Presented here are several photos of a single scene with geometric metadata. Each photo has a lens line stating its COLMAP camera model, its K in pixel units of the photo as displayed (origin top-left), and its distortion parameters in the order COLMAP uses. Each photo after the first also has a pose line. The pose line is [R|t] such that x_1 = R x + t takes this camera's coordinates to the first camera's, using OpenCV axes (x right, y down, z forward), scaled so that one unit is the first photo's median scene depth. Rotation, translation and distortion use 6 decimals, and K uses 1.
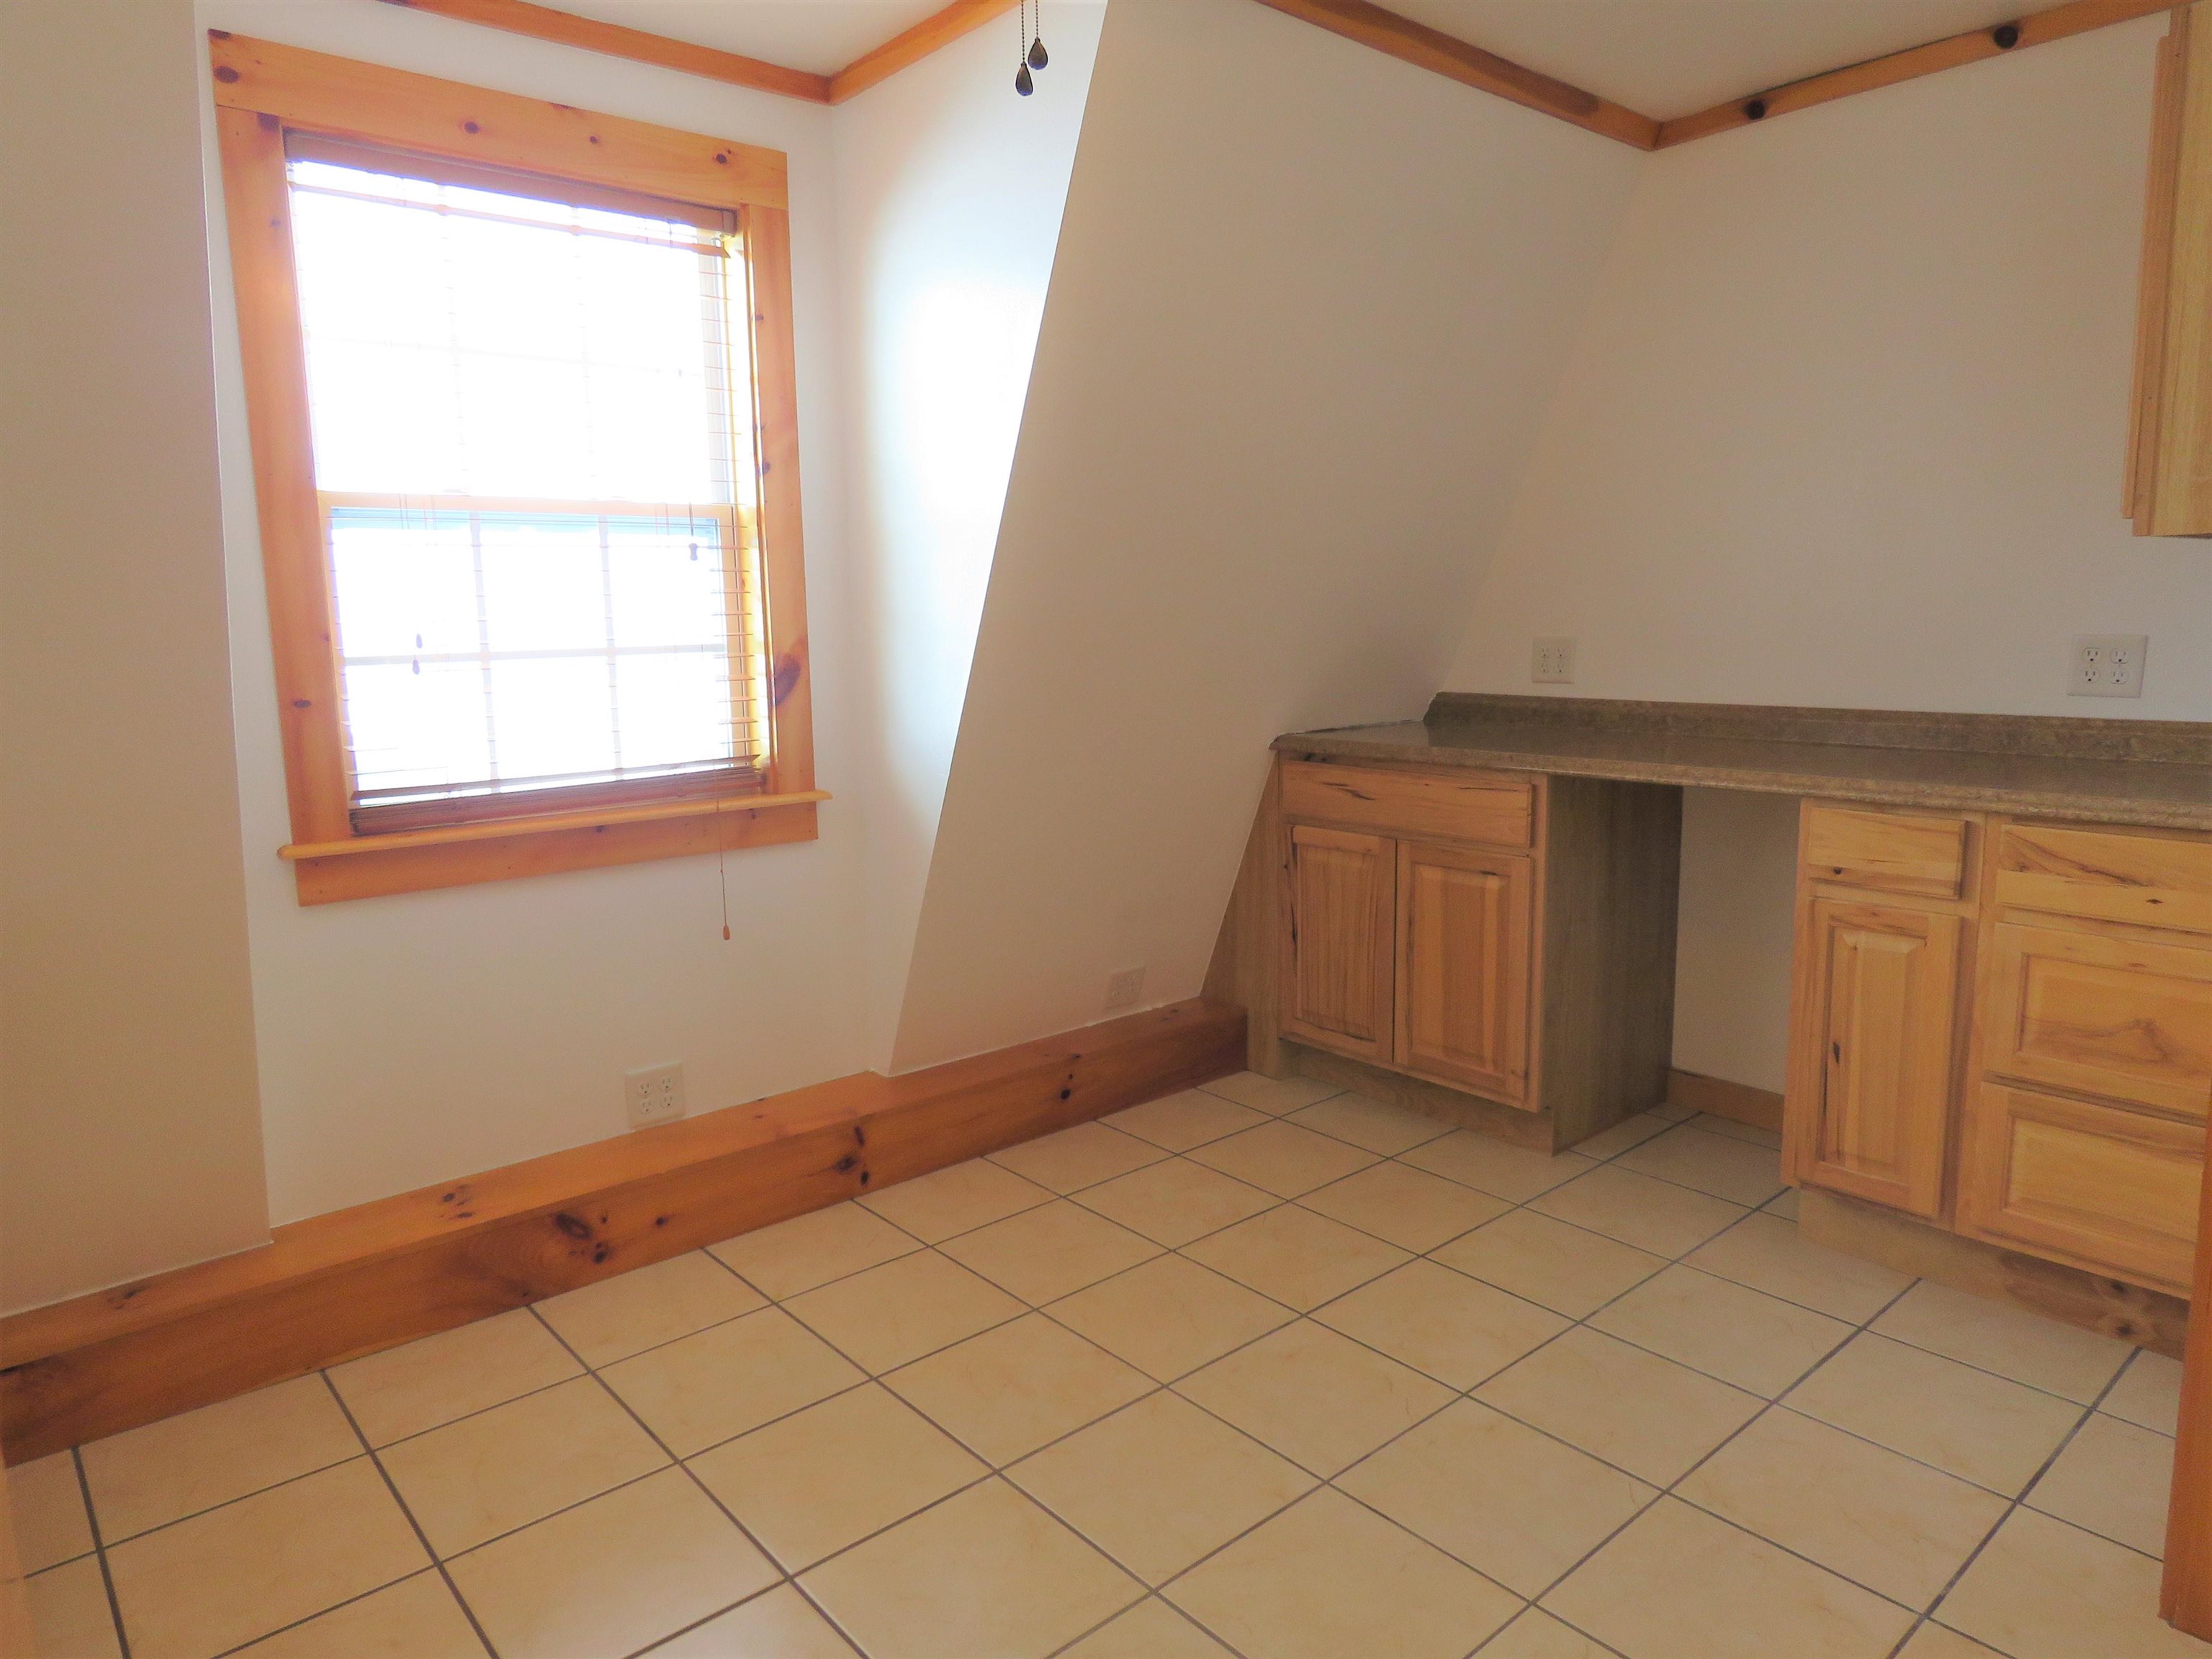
lens RADIAL K [[1419.6, 0, 1106.0], [0, 1419.6, 829.5], [0, 0, 1]] dist [0.002321, 0.002719]
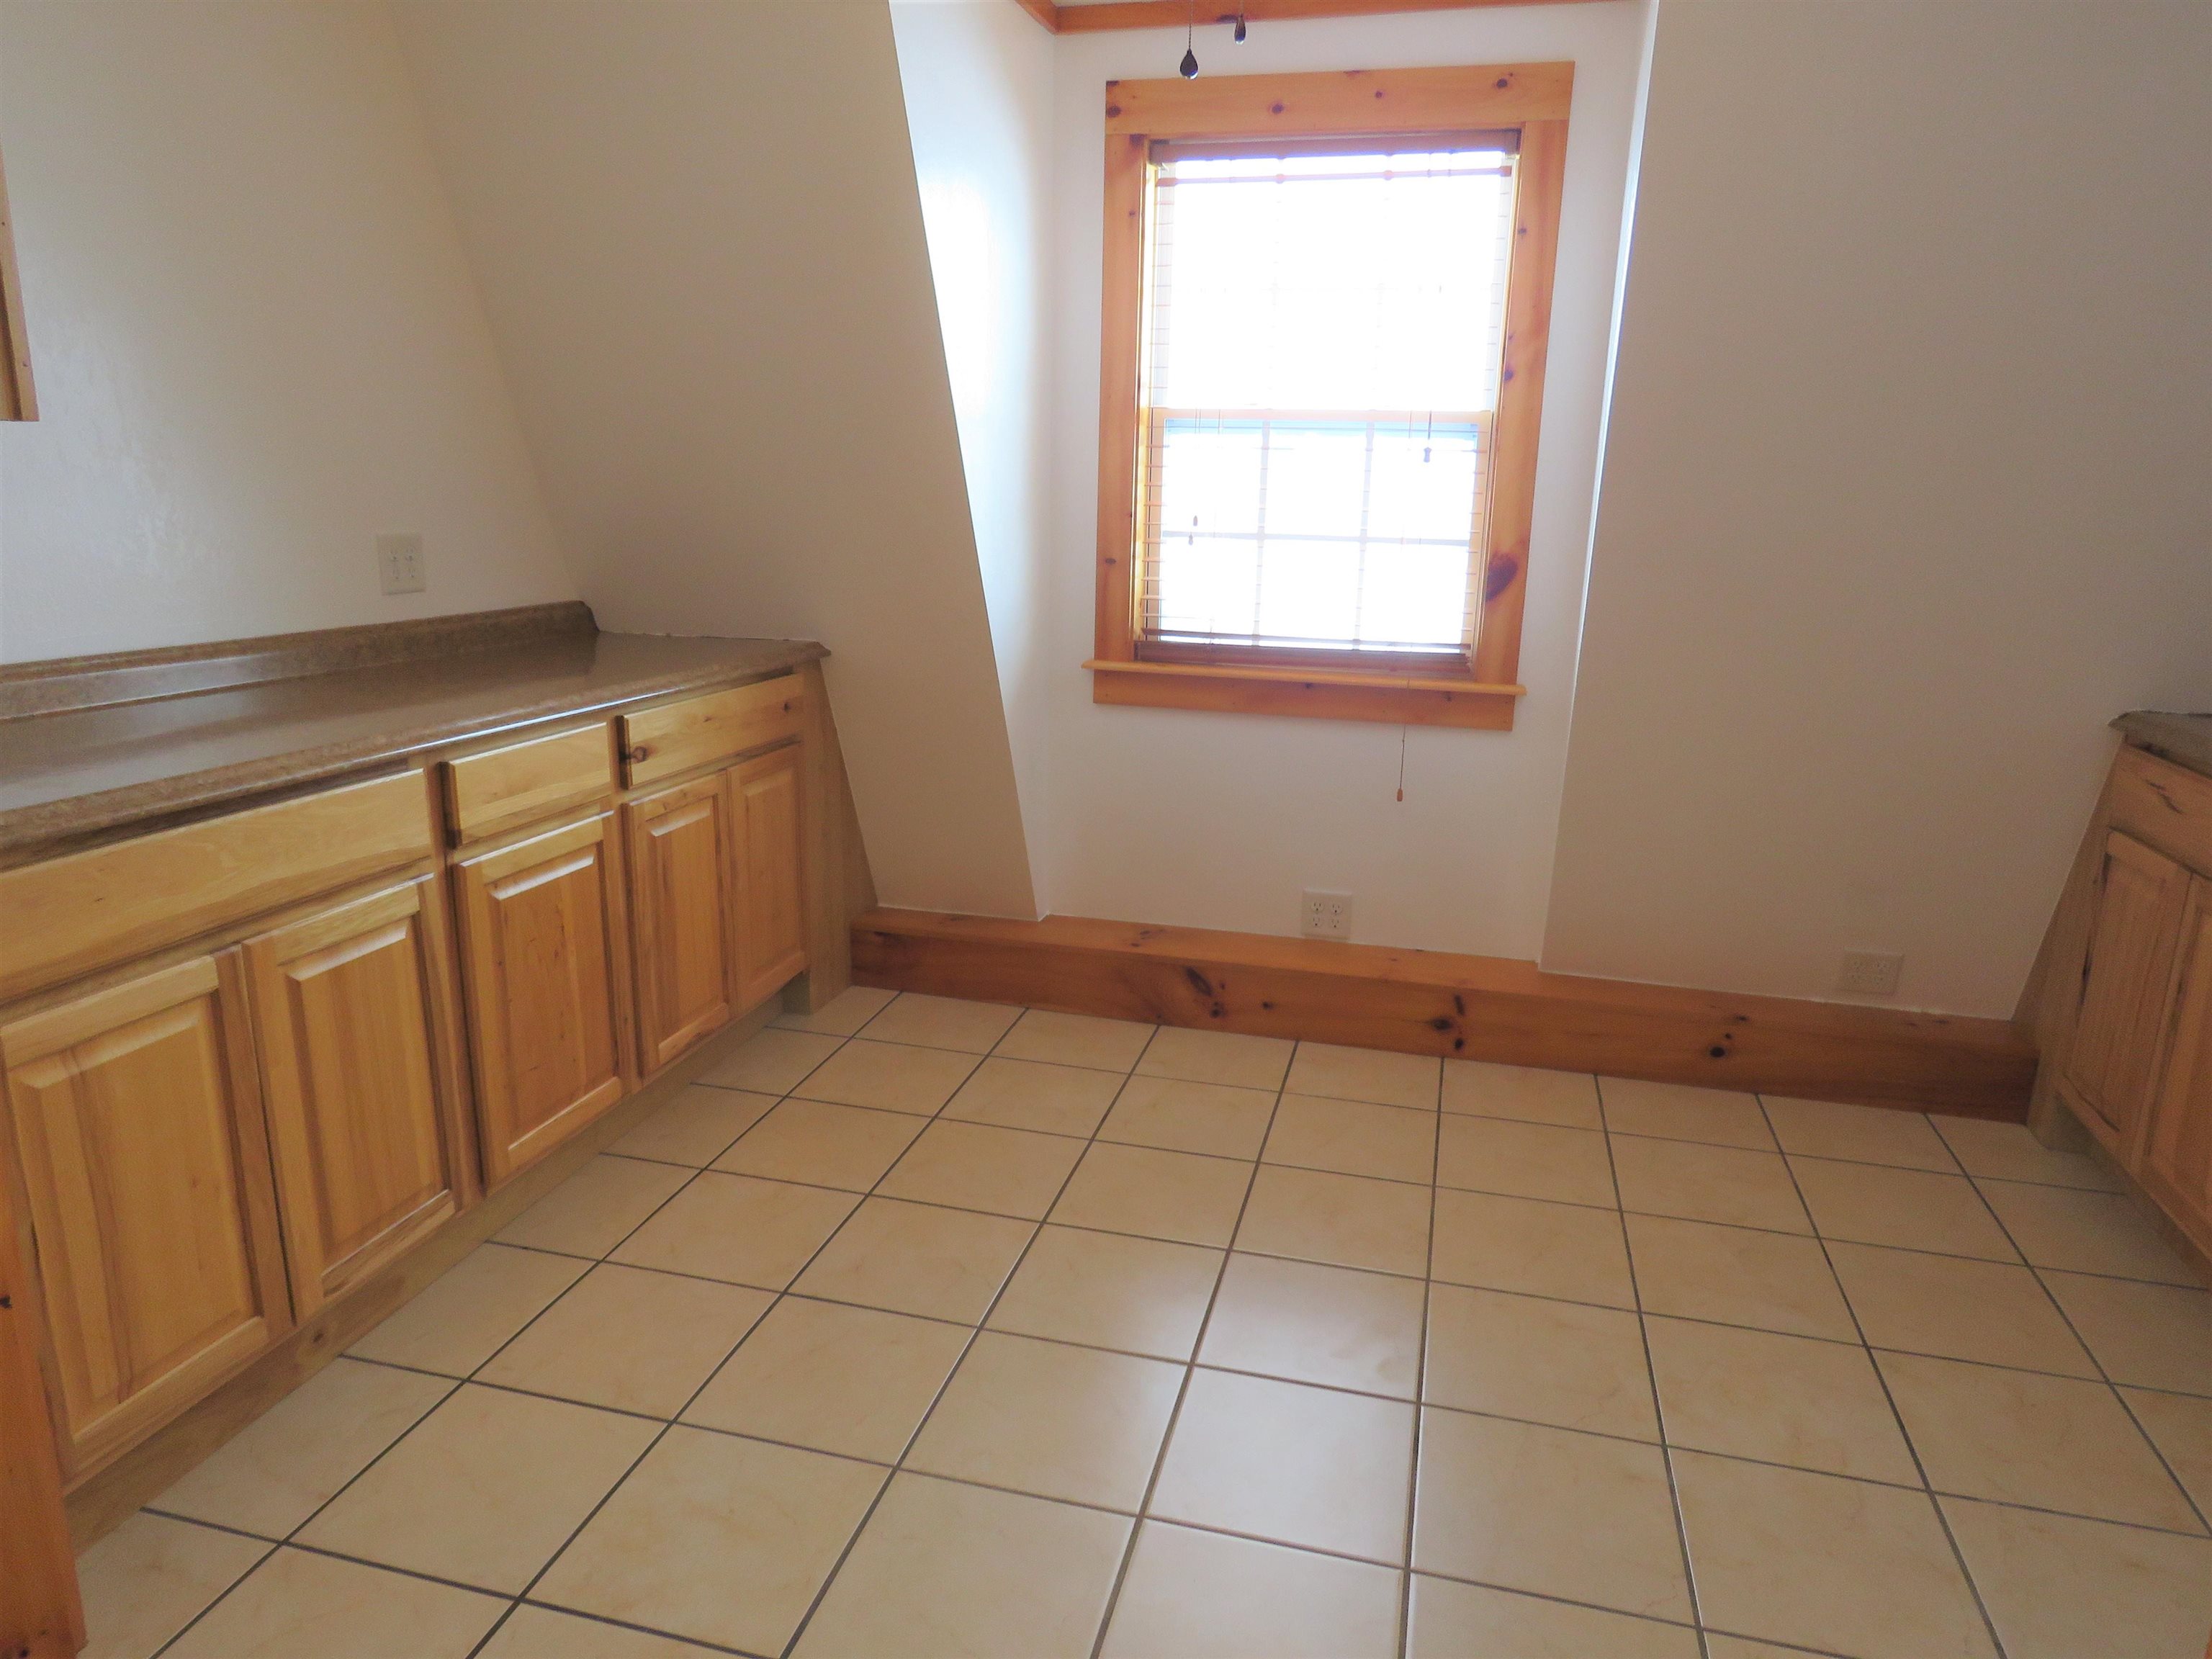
lens RADIAL K [[1417.0, 0, 1106.0], [0, 1417.0, 829.5], [0, 0, 1]] dist [-0.005838, 0.001493]
pose [[0.567958, 0.226455, -0.791291, 0.517569], [-0.161985, 0.973356, 0.162292, -0.047826], [0.806960, 0.036002, 0.589508, 0.146713]]
